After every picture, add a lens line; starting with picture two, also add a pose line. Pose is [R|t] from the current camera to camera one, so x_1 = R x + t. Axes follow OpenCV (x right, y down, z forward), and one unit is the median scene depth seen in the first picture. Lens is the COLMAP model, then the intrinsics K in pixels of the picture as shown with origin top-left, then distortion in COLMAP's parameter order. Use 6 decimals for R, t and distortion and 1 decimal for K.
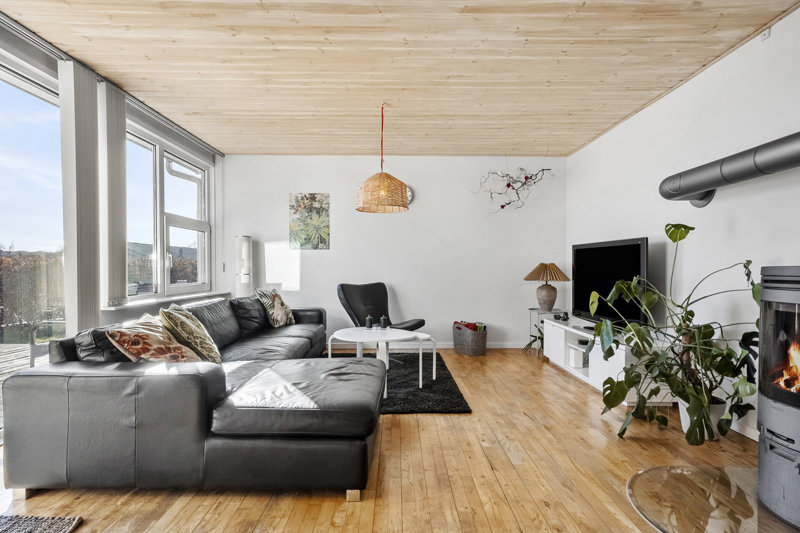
lens RADIAL K [[430.4, 0, 385.8], [0, 430.4, 268.7], [0, 0, 1]] dist [-0.004679, 0.009525]
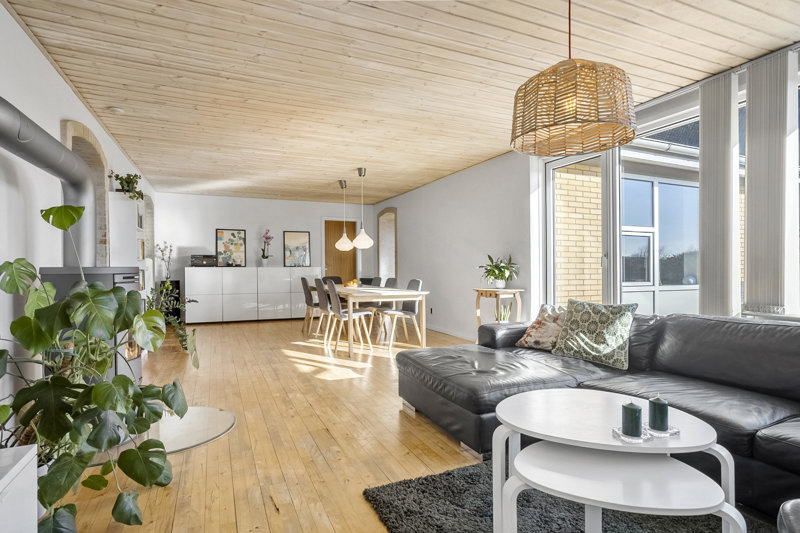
lens RADIAL K [[437.4, 0, 400.3], [0, 437.4, 283.0], [0, 0, 1]] dist [0.000537, -0.000021]
pose [[-0.908100, 0.016434, -0.418431, 0.337600], [0.001596, 0.999358, 0.035786, -0.001090], [0.418751, 0.031829, -0.907543, 1.296914]]
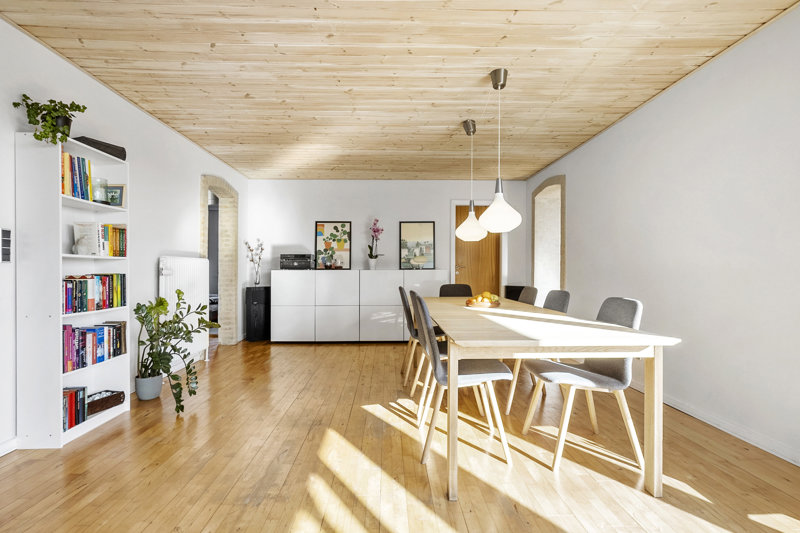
lens RADIAL K [[392.3, 0, 401.3], [0, 392.3, 281.3], [0, 0, 1]] dist [-0.000999, 0.006848]
pose [[-0.998541, 0.000089, -0.053997, 0.007123], [-0.001362, 0.999639, 0.026829, -0.000778], [0.053979, 0.026863, -0.998181, 0.492289]]
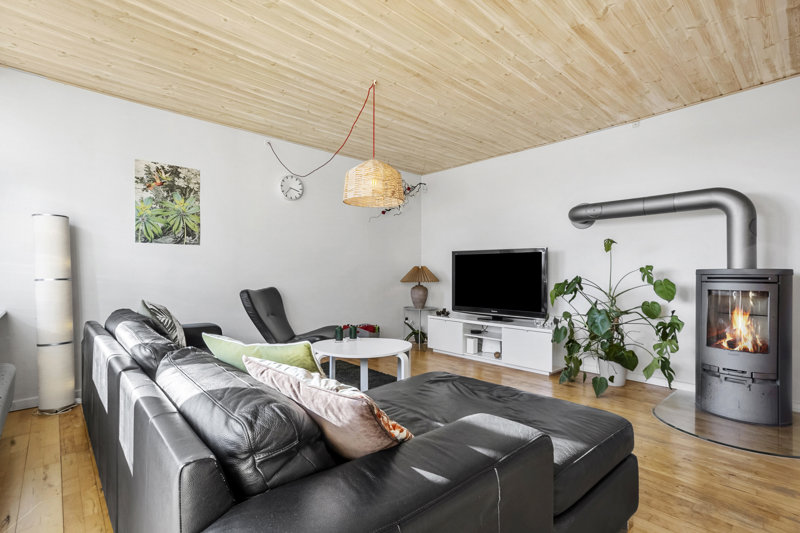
lens RADIAL K [[392.3, 0, 421.0], [0, 392.3, 271.0], [0, 0, 1]] dist [-0.000999, 0.006848]
pose [[0.719010, 0.001842, 0.694998, -0.463099], [0.000103, 0.999996, -0.002757, 0.002760], [-0.695000, 0.002054, 0.719007, 0.342941]]
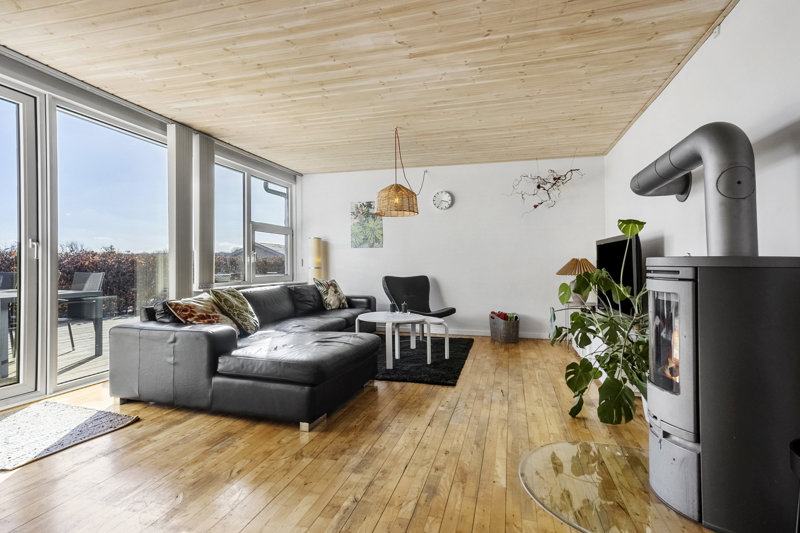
lens RADIAL K [[392.3, 0, 384.7], [0, 392.3, 255.6], [0, 0, 1]] dist [-0.000999, 0.006848]
pose [[0.959477, -0.004698, -0.281747, 0.258806], [-0.002592, 0.999672, -0.025493, 0.007683], [0.281775, 0.025190, 0.959150, -0.066765]]
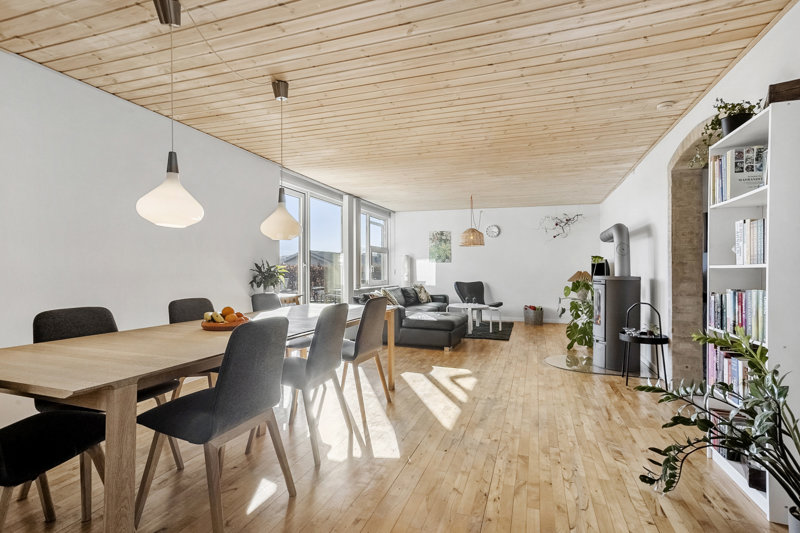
lens RADIAL K [[392.3, 0, 399.3], [0, 392.3, 266.1], [0, 0, 1]] dist [-0.000999, 0.006848]
pose [[0.952859, 0.002964, -0.303399, 0.223135], [-0.006316, 0.999929, -0.010069, -0.016538], [0.303348, 0.011511, 0.952810, -0.870543]]
